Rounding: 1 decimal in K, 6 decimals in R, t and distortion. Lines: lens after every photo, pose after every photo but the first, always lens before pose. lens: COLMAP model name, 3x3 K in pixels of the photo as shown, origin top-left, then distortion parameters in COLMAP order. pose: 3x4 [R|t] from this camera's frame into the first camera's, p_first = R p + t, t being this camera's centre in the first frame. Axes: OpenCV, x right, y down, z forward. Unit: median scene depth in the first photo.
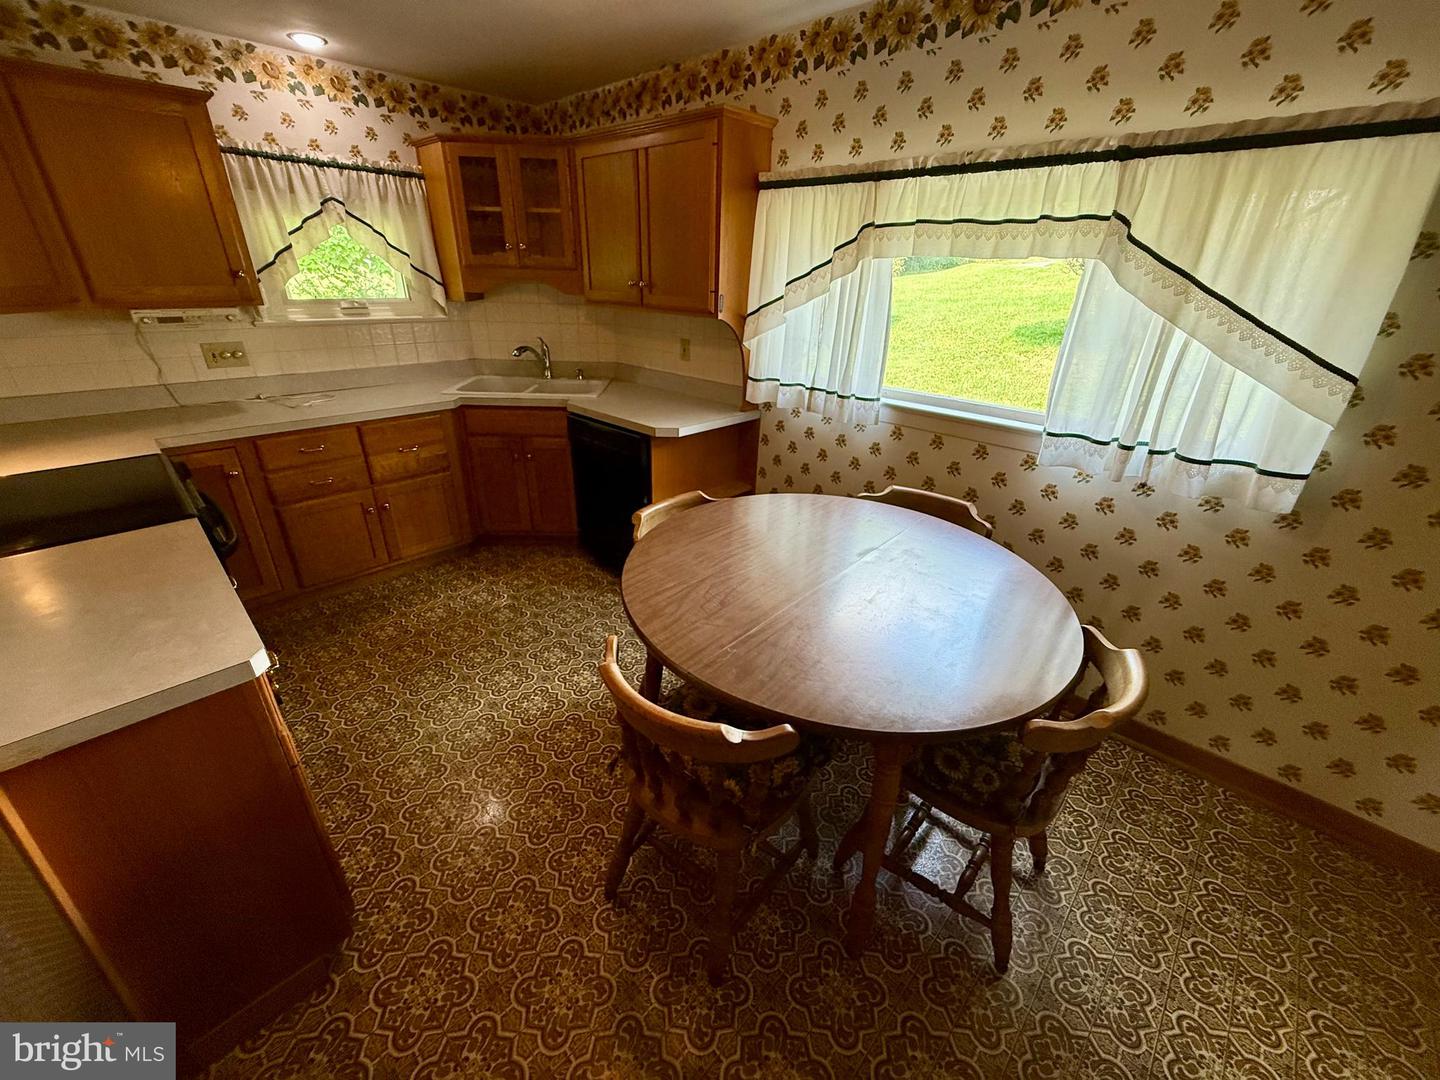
lens RADIAL K [[571.5, 0, 719.8], [0, 571.5, 545.3], [0, 0, 1]] dist [-0.007903, 0.000163]
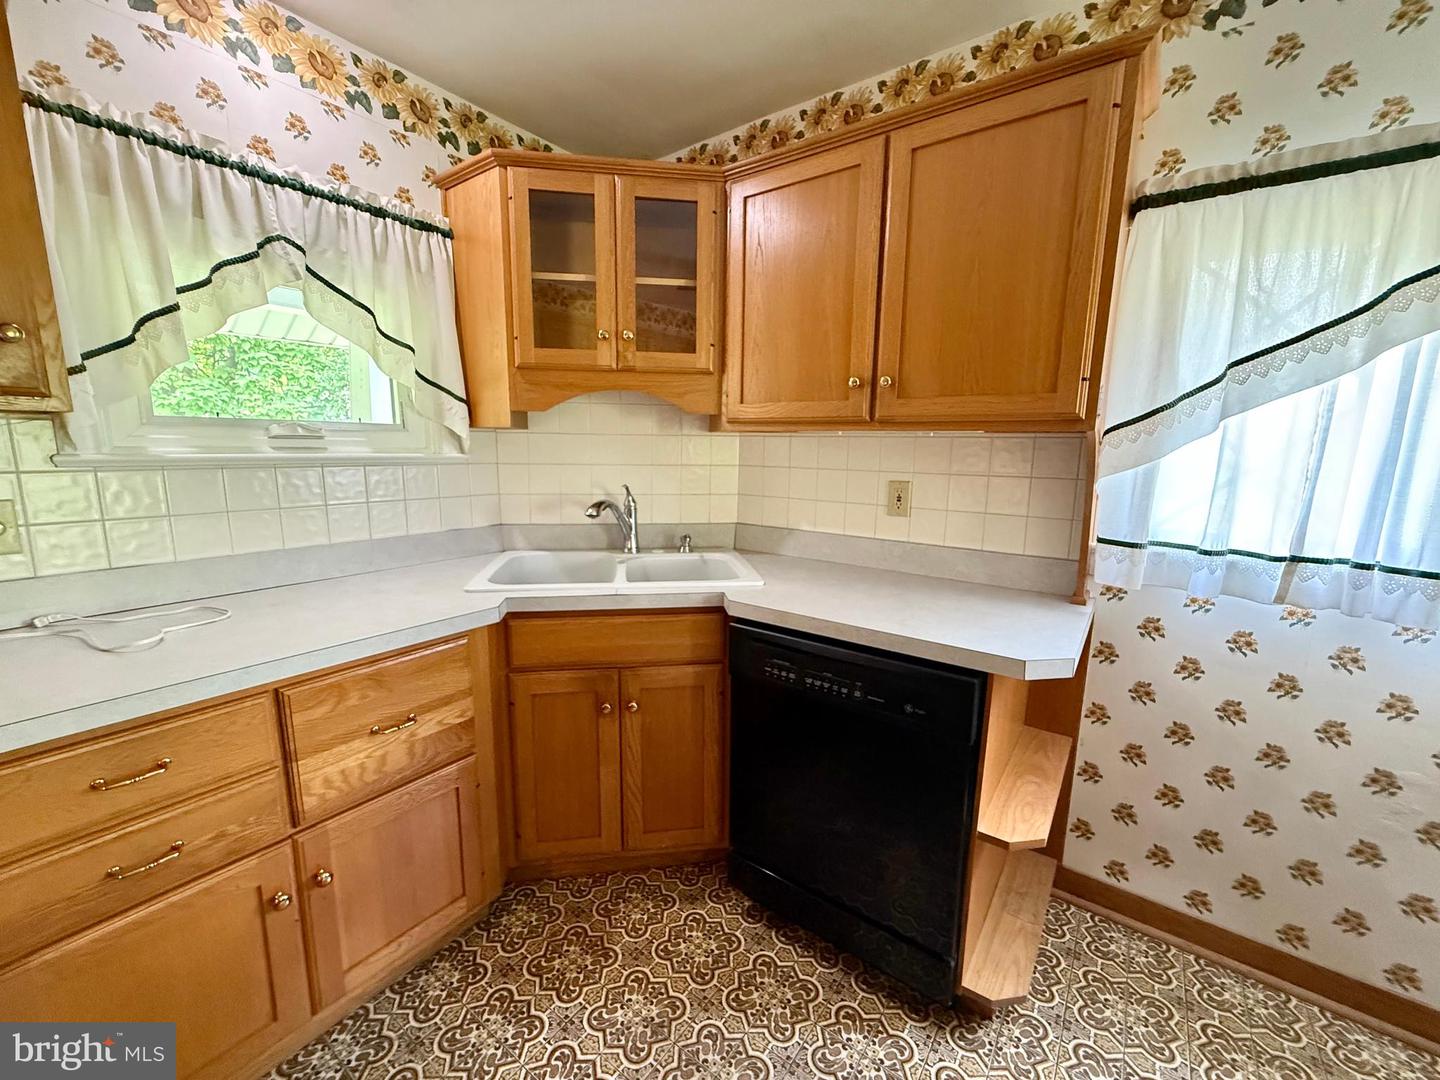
lens RADIAL K [[575.8, 0, 718.6], [0, 575.8, 539.2], [0, 0, 1]] dist [-0.002156, -0.000070]
pose [[0.992230, -0.034178, 0.119632, -0.344785], [0.065701, 0.960469, -0.270525, -0.168377], [-0.105657, 0.276282, 0.955251, 0.510378]]
